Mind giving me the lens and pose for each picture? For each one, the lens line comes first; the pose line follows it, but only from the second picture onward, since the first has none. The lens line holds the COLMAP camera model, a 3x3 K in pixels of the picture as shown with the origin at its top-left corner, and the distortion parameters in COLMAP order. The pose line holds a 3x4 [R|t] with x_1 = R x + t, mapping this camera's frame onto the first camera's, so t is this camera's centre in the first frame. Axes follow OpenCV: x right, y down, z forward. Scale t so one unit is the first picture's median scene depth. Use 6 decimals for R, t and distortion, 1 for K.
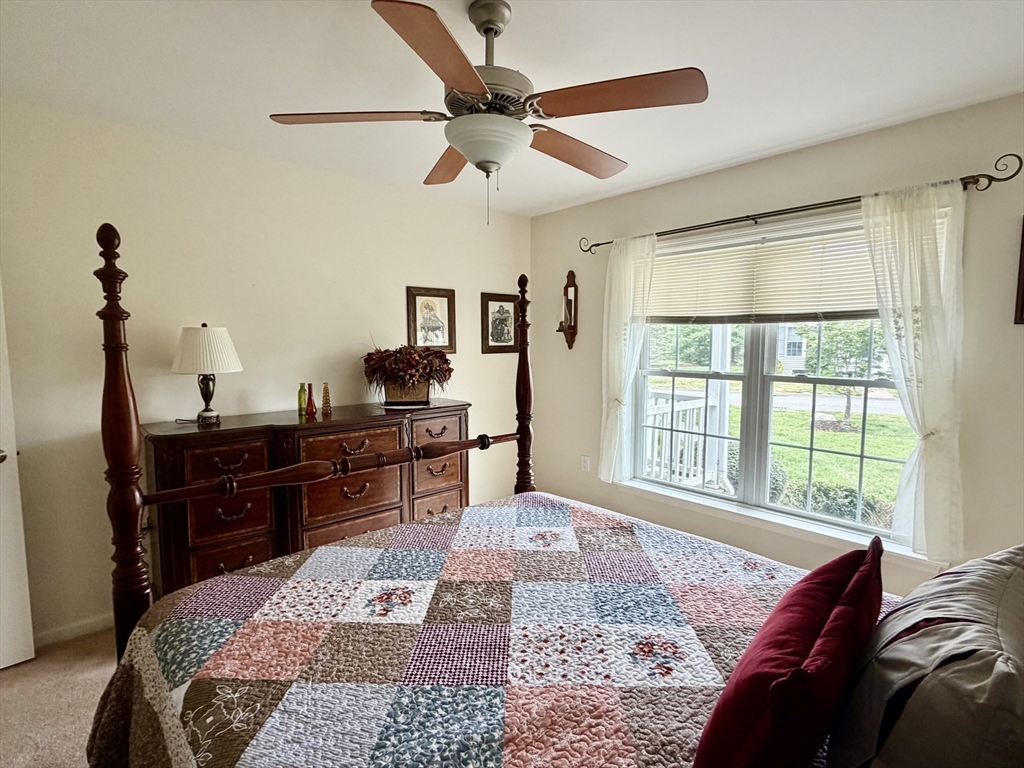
lens RADIAL K [[507.9, 0, 516.4], [0, 507.9, 384.8], [0, 0, 1]] dist [0.007204, -0.000380]
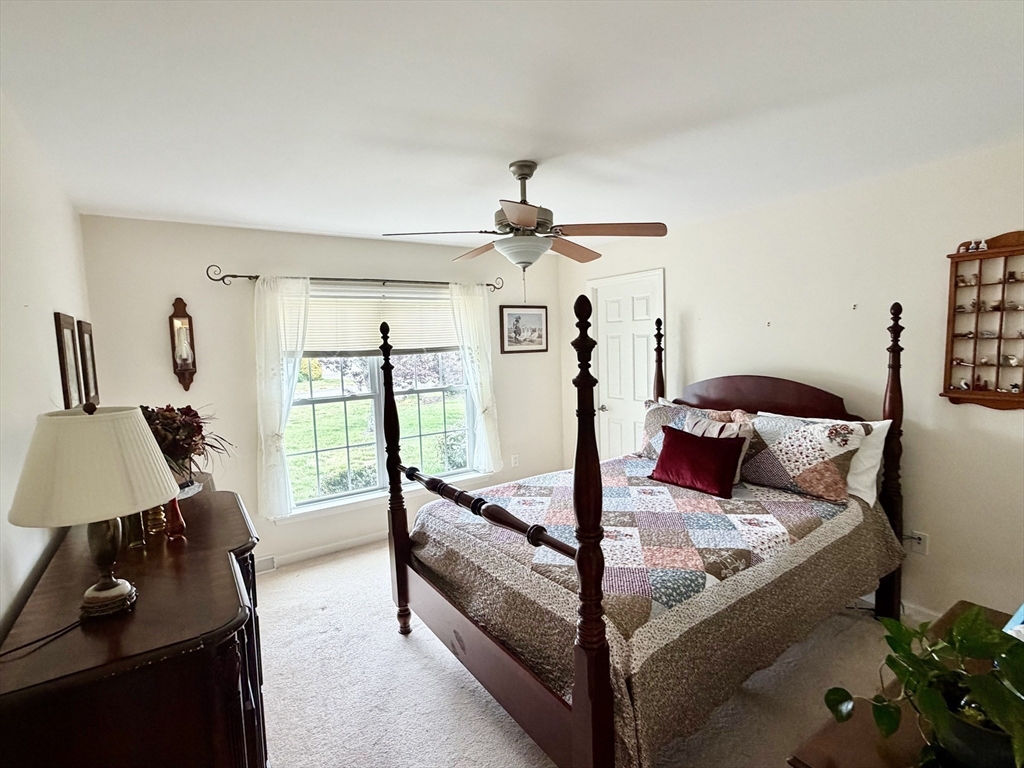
lens RADIAL K [[507.9, 0, 511.8], [0, 507.9, 382.0], [0, 0, 1]] dist [0.007204, -0.000380]
pose [[0.148328, -0.089219, 0.984905, -0.996361], [0.120979, 0.990079, 0.071468, -0.124829], [-0.981510, 0.108552, 0.157651, 0.529583]]
